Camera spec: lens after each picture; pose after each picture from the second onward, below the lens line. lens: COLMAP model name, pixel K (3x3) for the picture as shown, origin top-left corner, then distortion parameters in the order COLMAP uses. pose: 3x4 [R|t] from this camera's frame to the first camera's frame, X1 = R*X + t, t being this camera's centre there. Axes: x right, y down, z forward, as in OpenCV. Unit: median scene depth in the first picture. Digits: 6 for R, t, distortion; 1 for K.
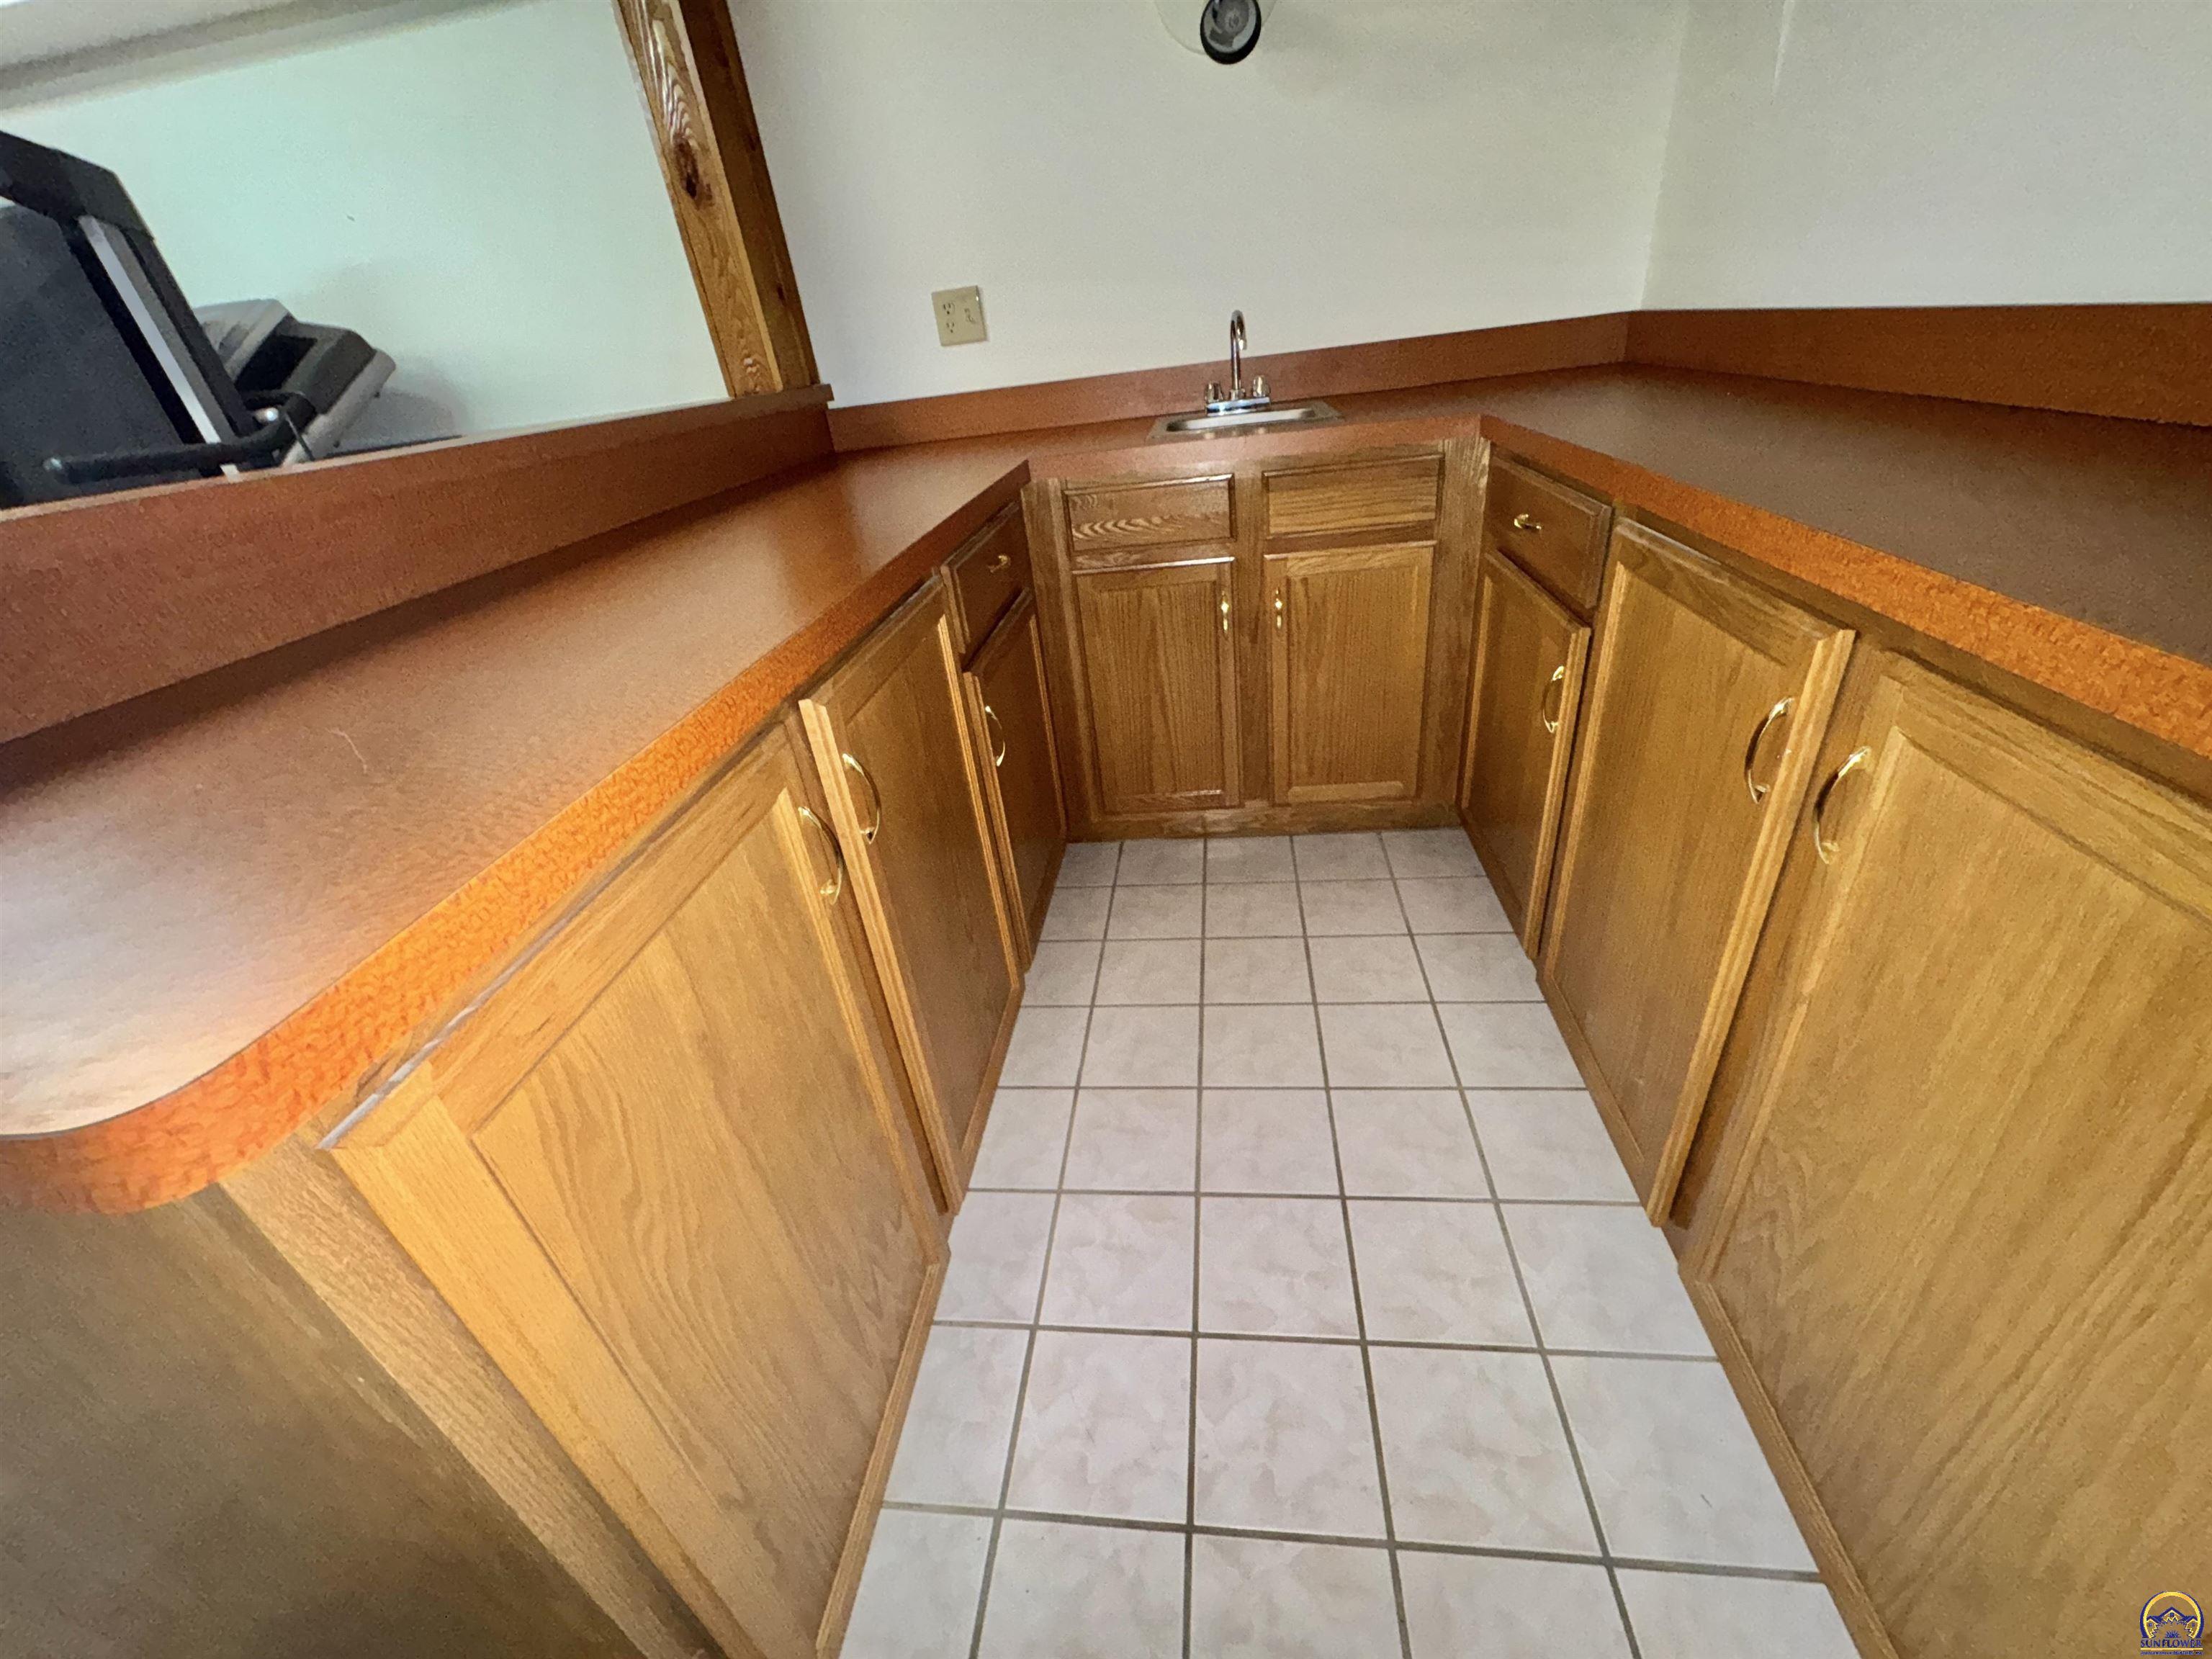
lens RADIAL K [[879.0, 0, 1103.3], [0, 879.0, 831.8], [0, 0, 1]] dist [-0.000815, -0.000479]
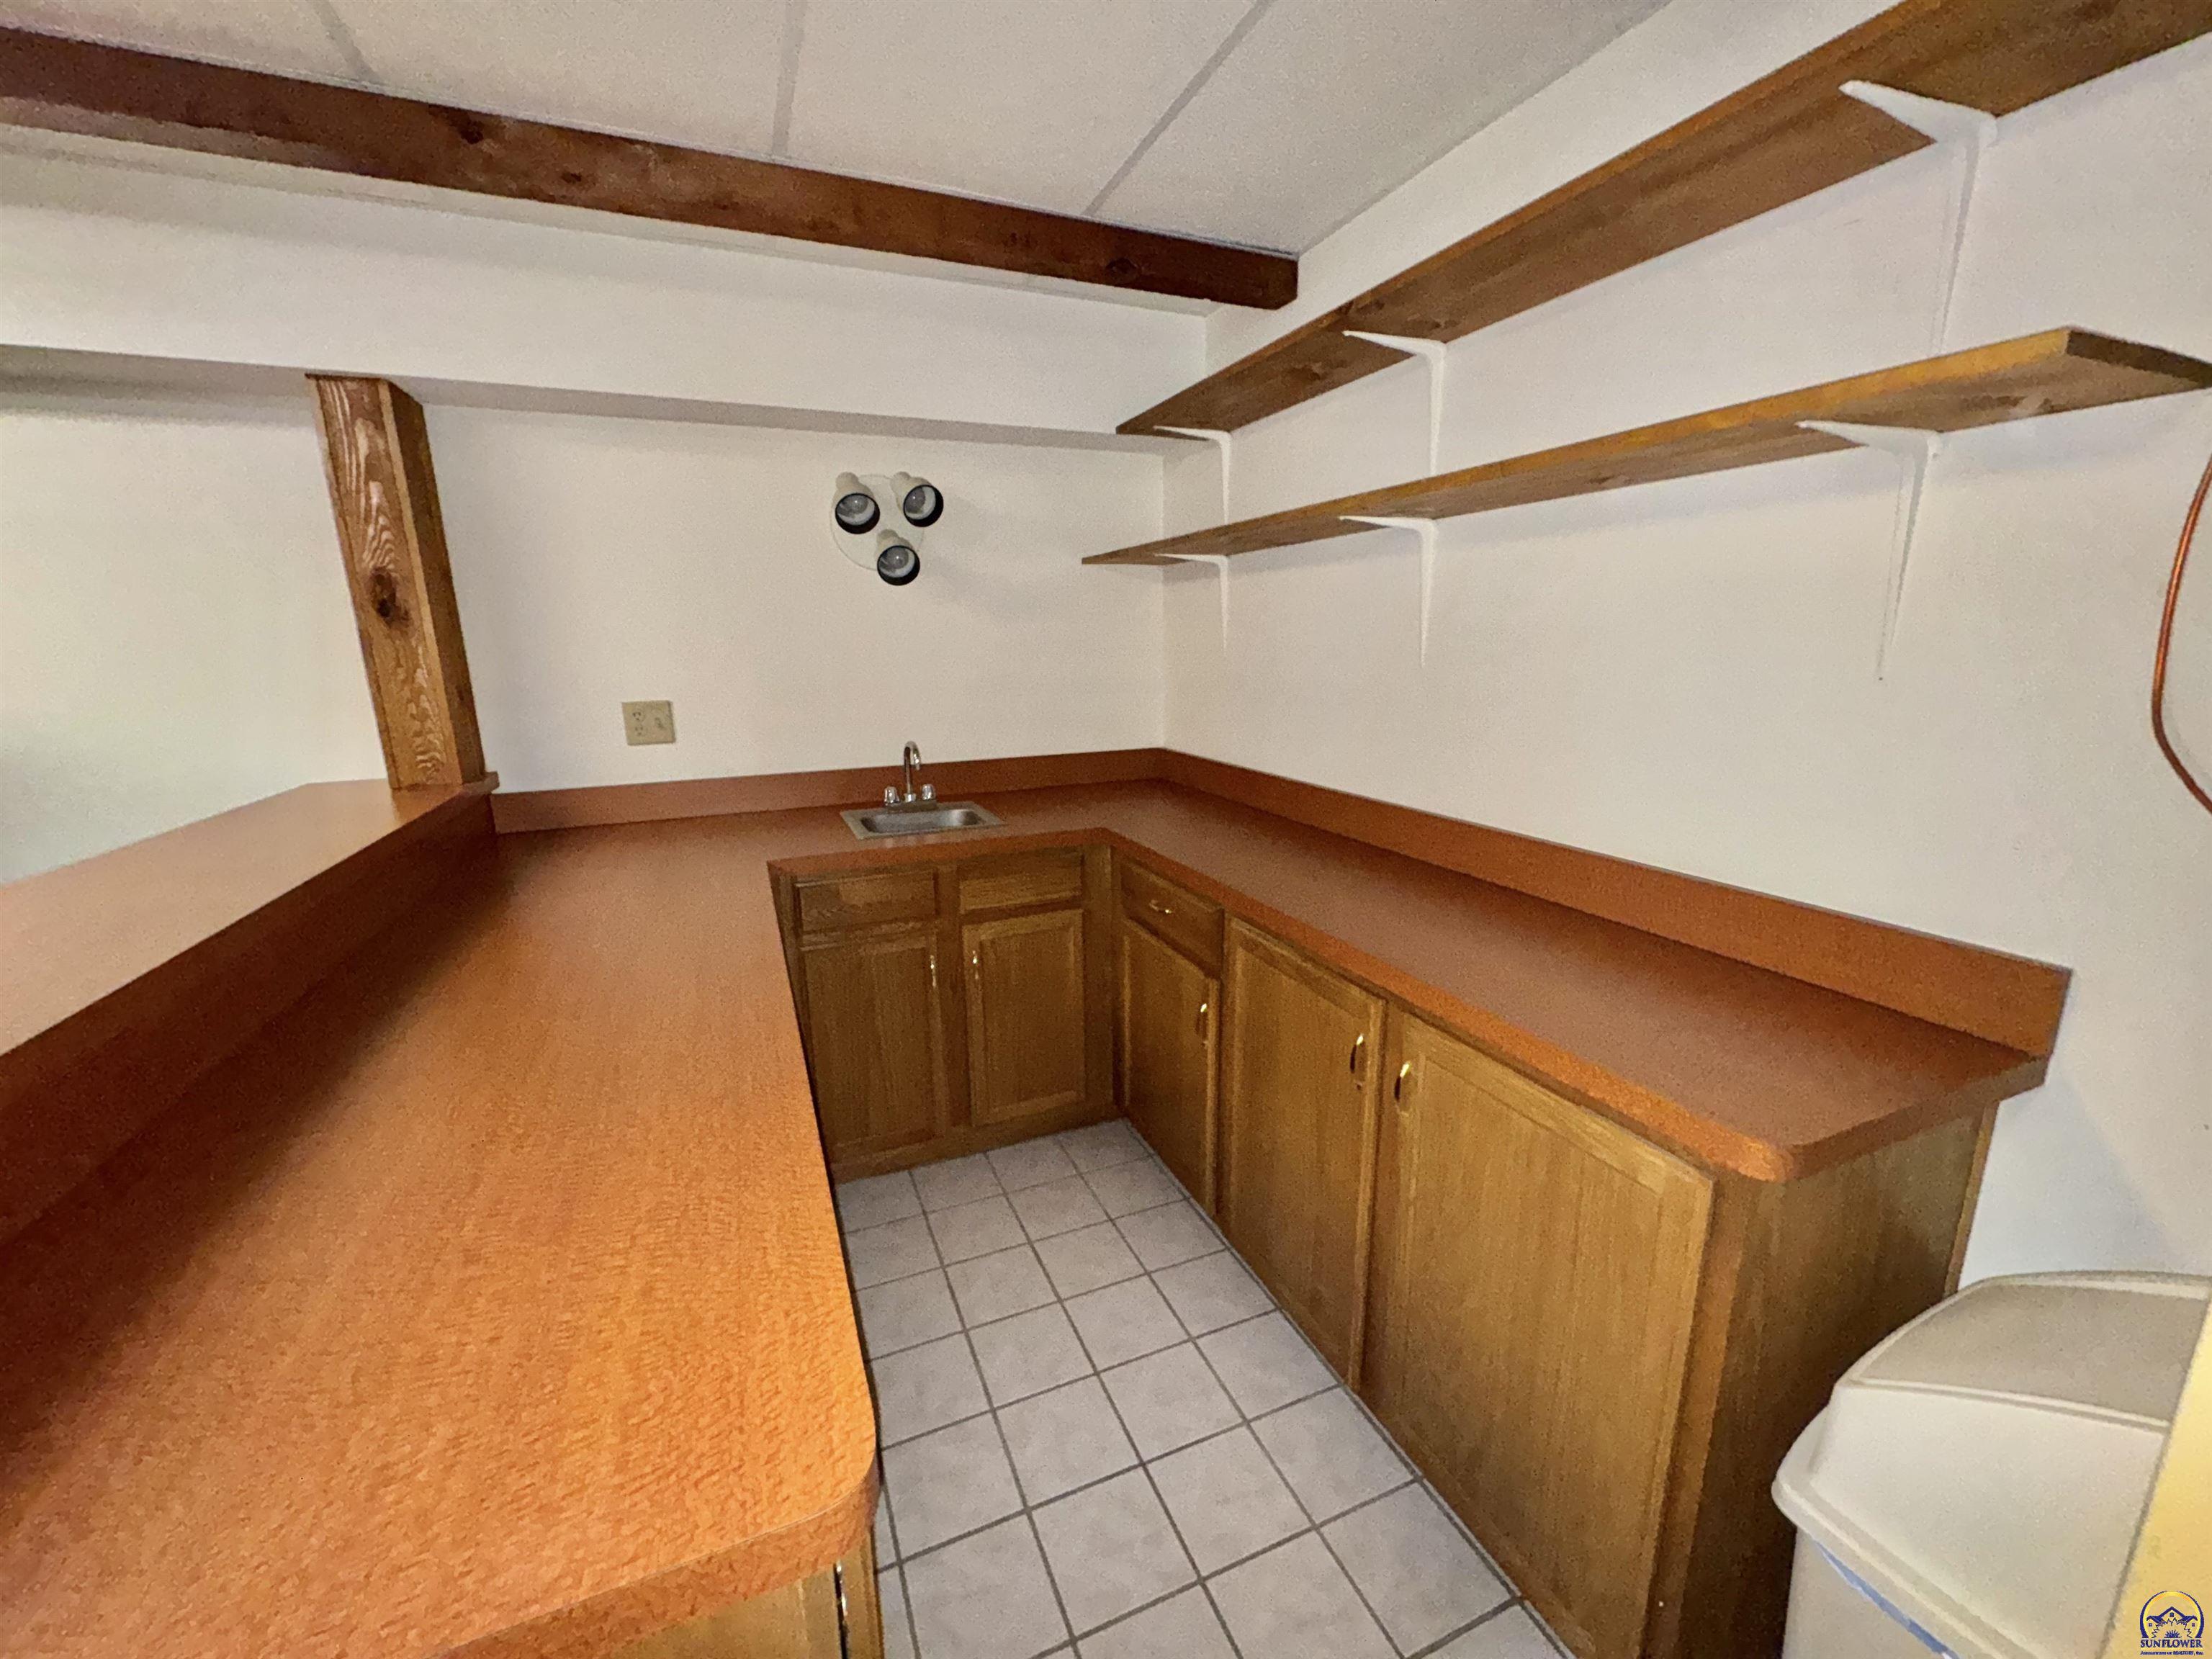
lens RADIAL K [[879.0, 0, 1105.8], [0, 879.0, 831.8], [0, 0, 1]] dist [-0.000815, -0.000479]
pose [[0.866139, -0.007863, 0.499742, -0.314706], [0.168492, 0.945940, -0.277143, -0.066661], [-0.470547, 0.324246, 0.820640, -0.210619]]
